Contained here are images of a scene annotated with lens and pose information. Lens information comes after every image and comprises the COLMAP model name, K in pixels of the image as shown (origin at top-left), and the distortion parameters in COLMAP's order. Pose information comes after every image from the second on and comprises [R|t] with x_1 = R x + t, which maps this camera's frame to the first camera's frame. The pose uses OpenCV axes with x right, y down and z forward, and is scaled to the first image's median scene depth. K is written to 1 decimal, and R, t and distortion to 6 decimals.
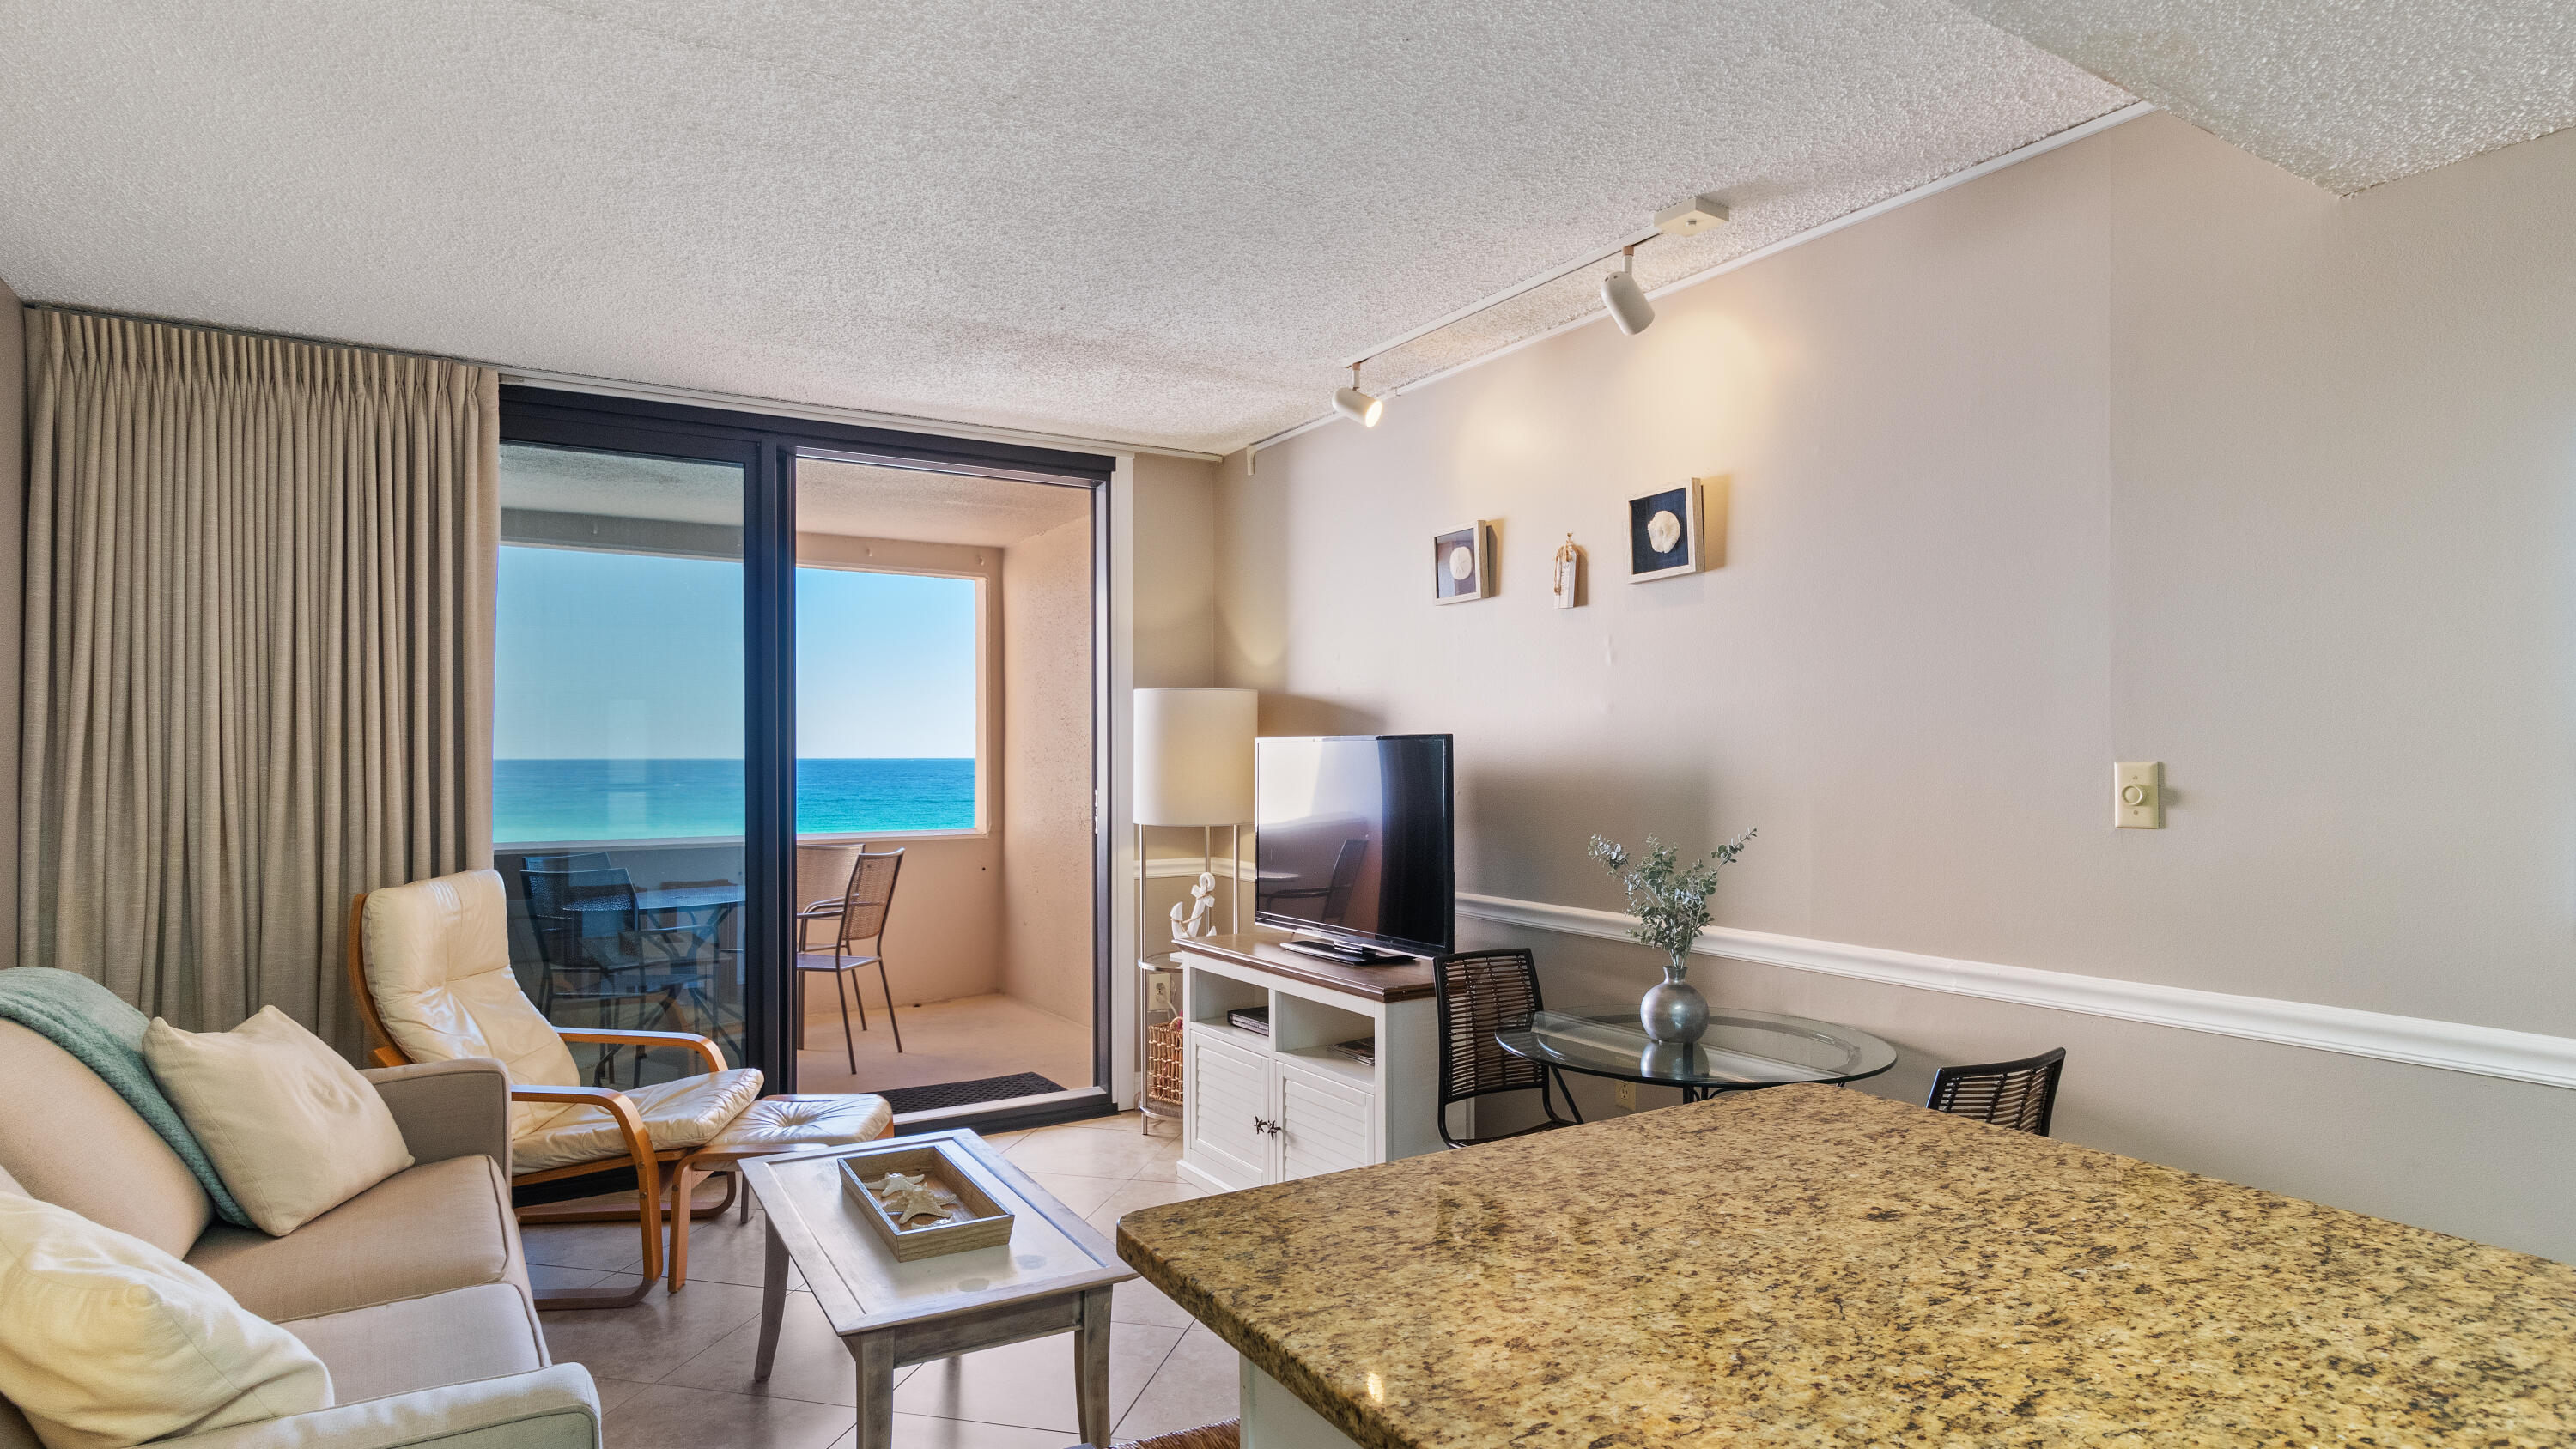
lens RADIAL K [[1357.1, 0, 1294.0], [0, 1357.1, 756.7], [0, 0, 1]] dist [0.000959, 0.000080]
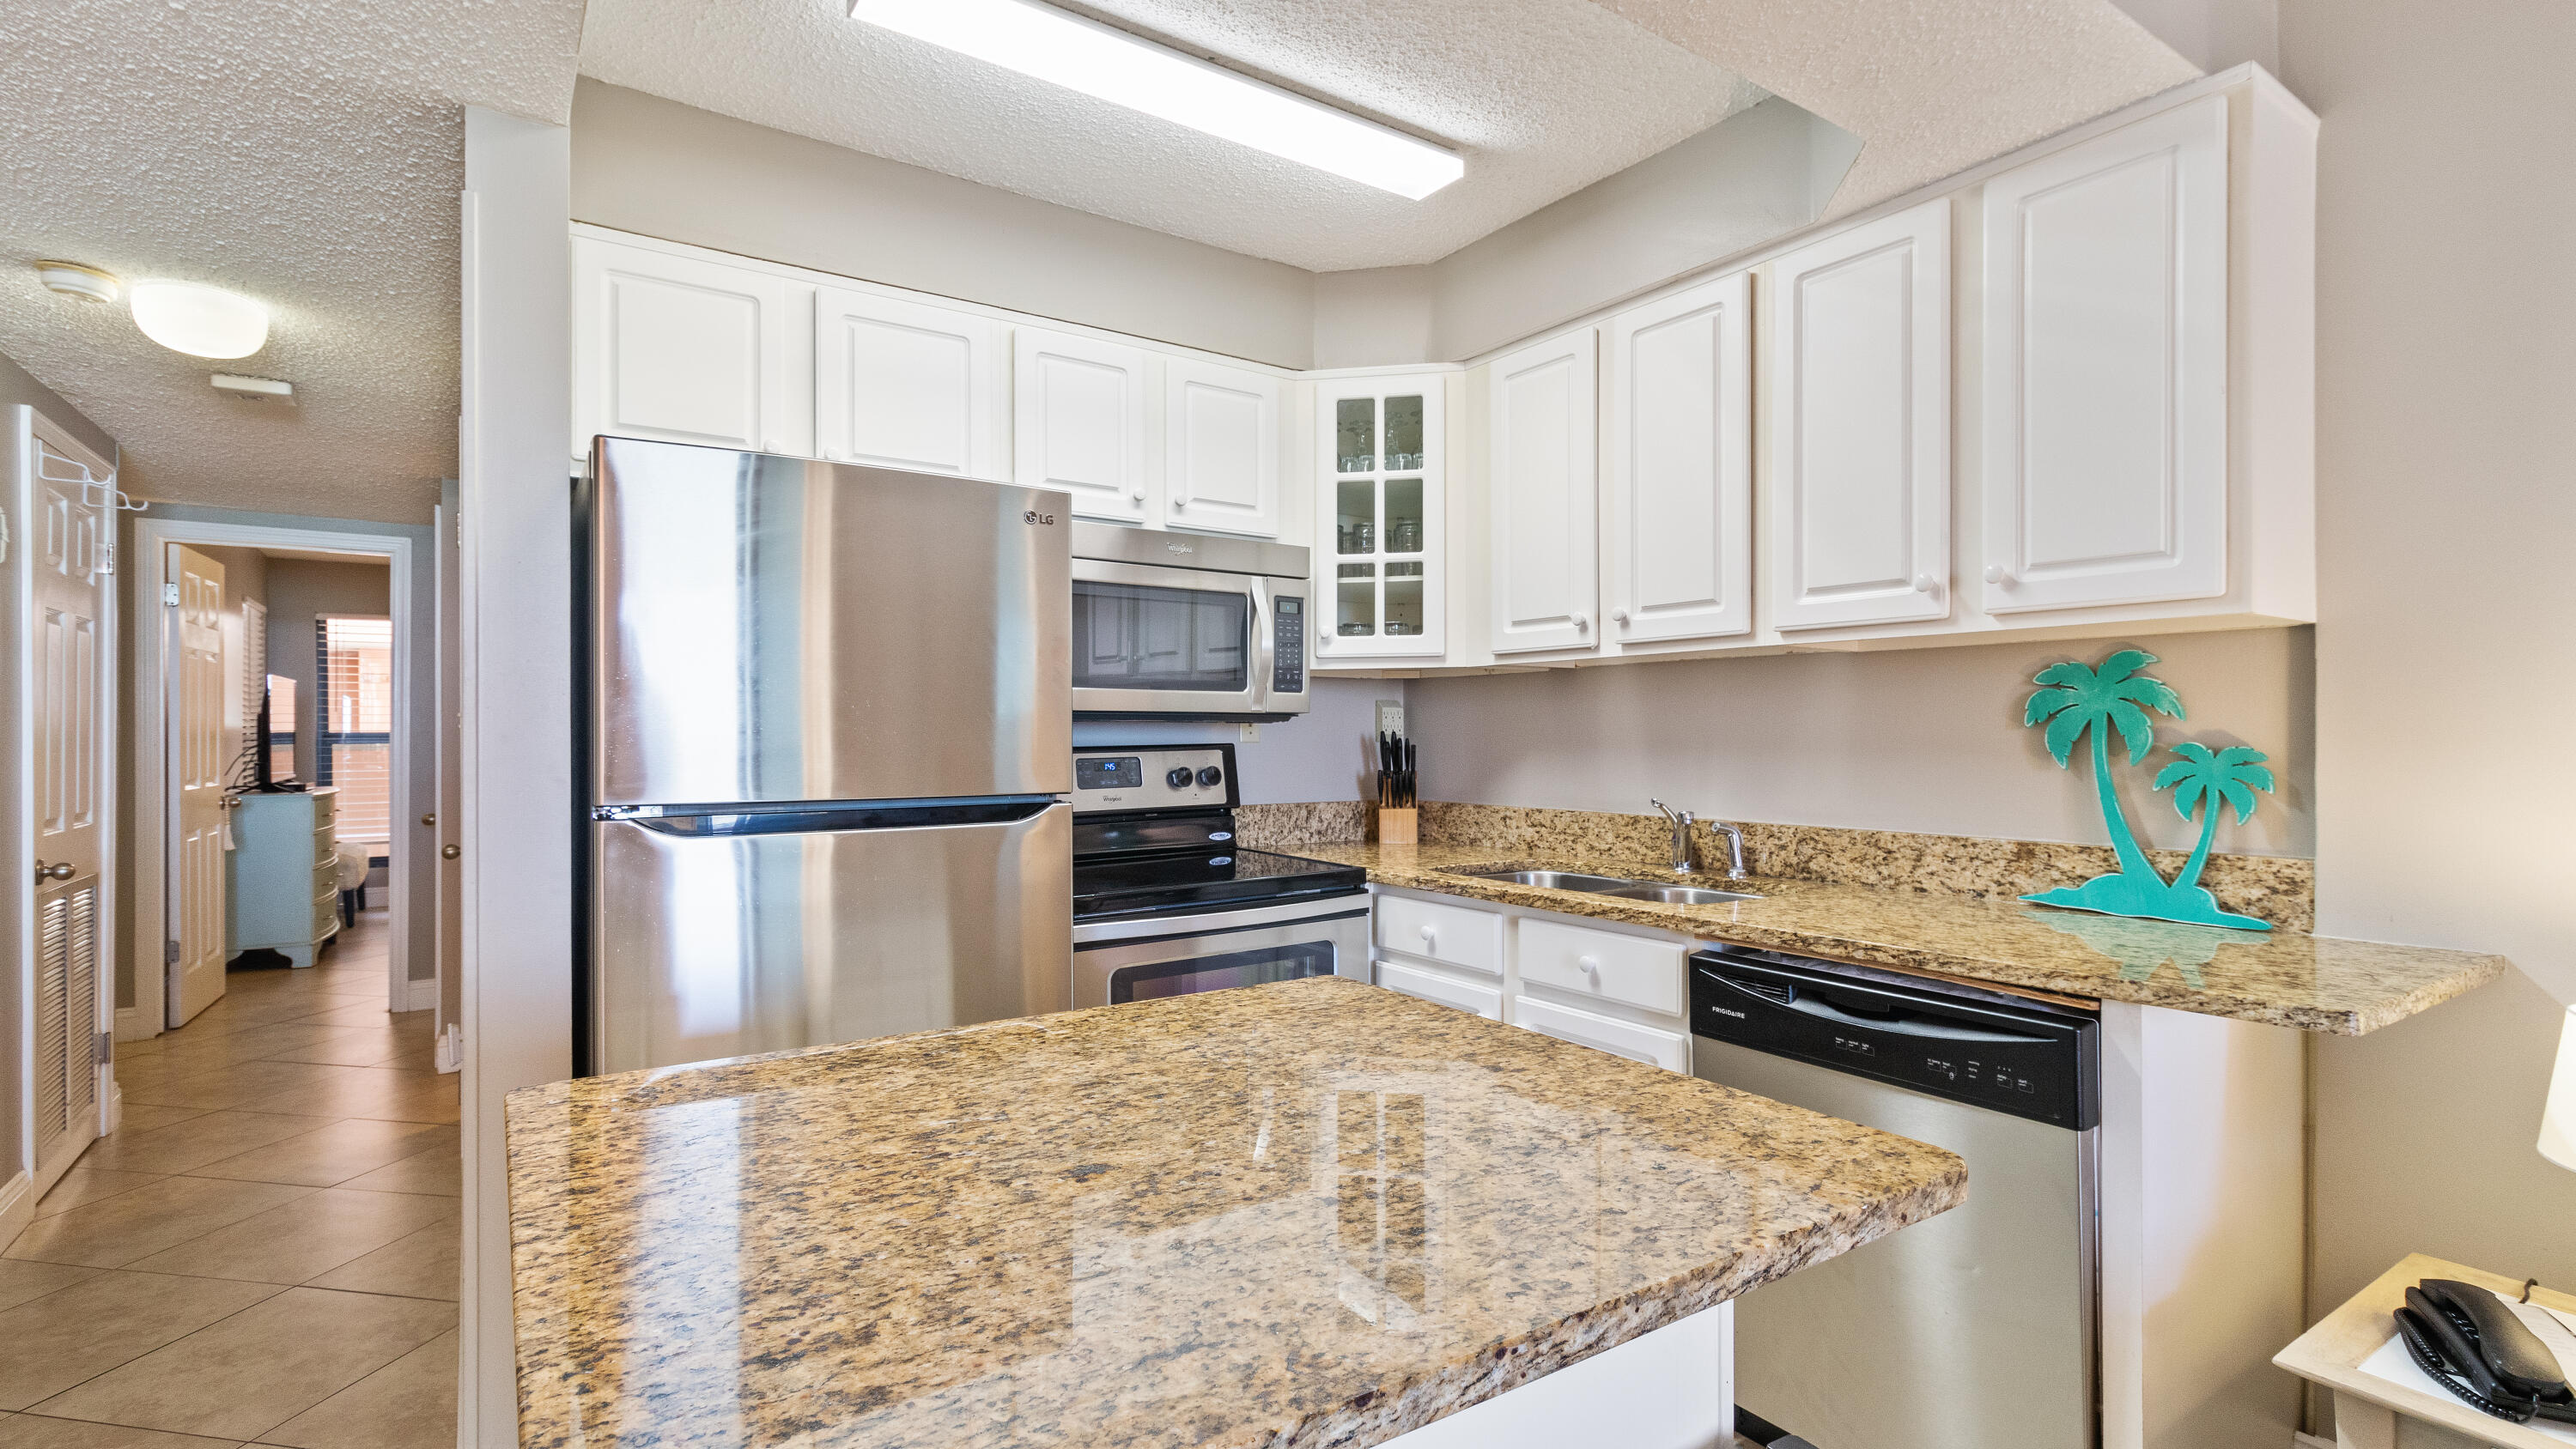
lens RADIAL K [[1193.8, 0, 1283.6], [0, 1193.8, 738.4], [0, 0, 1]] dist [0.008737, 0.001135]
pose [[-0.999179, 0.004068, -0.040305, 0.332707], [0.003752, 0.999962, 0.007921, 0.059419], [0.040336, 0.007763, -0.999156, 1.714814]]
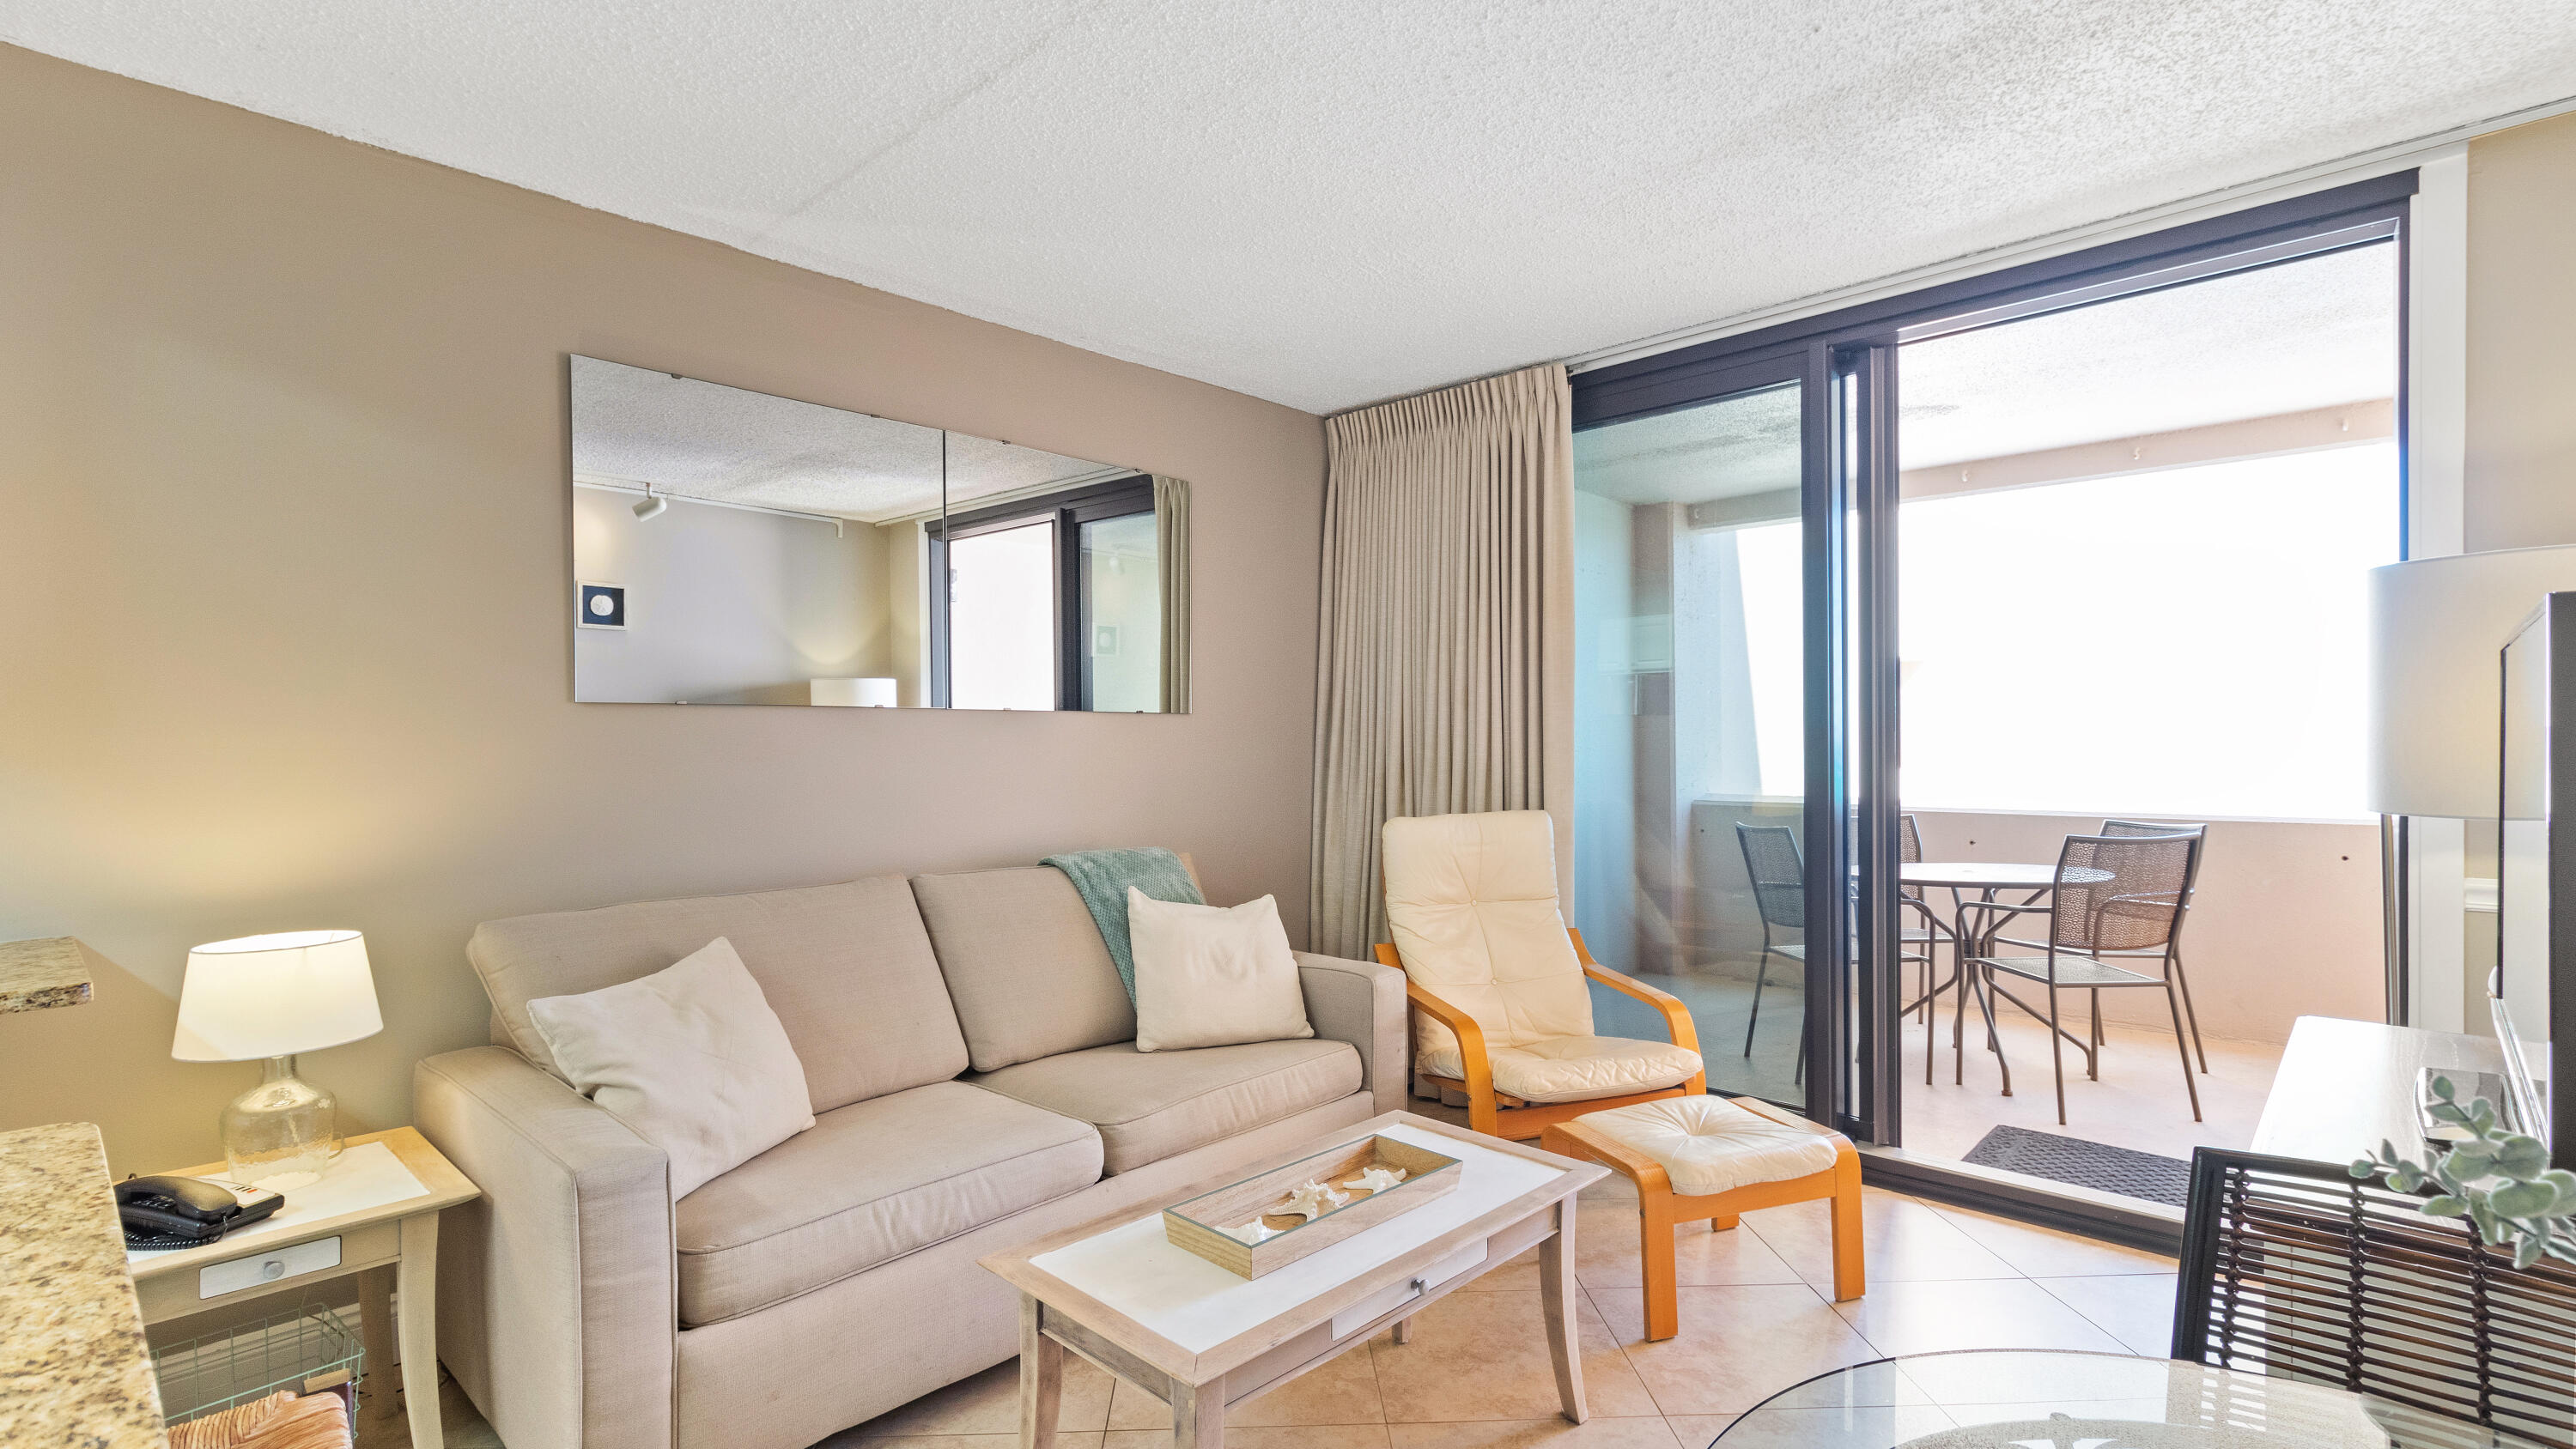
lens RADIAL K [[1207.1, 0, 1278.2], [0, 1207.1, 754.2], [0, 0, 1]] dist [0.009397, -0.000404]
pose [[0.254942, 0.013461, -0.966863, 0.964719], [0.007246, 0.999848, 0.015831, 0.053397], [0.966929, -0.011042, 0.254805, 1.604780]]
